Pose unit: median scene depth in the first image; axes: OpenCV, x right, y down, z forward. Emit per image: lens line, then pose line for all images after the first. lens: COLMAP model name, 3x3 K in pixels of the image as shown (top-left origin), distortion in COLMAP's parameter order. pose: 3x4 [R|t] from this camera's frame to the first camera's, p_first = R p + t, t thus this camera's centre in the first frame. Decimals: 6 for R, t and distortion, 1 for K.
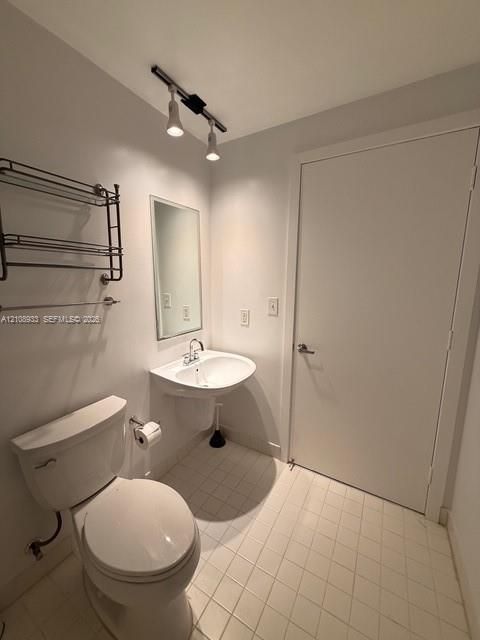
lens RADIAL K [[252.8, 0, 239.6], [0, 252.8, 321.6], [0, 0, 1]] dist [0.003048, 0.000611]
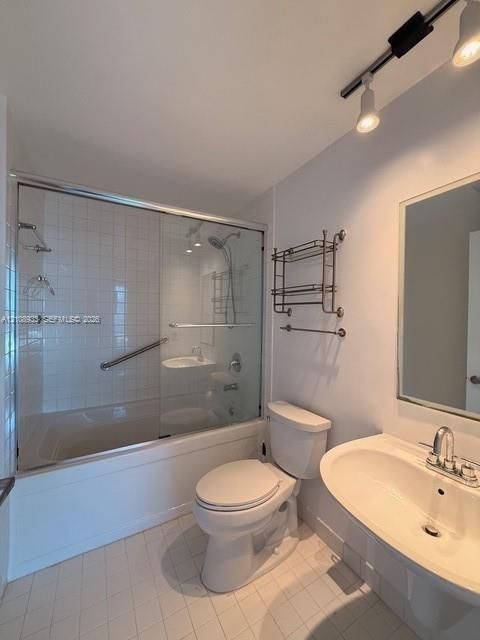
lens RADIAL K [[252.8, 0, 239.4], [0, 252.8, 317.1], [0, 0, 1]] dist [0.003048, 0.000611]
pose [[-0.486556, 0.002717, -0.873645, 0.633179], [-0.155598, 0.983738, 0.089716, -0.177386], [0.859682, 0.179589, -0.478221, 1.158919]]
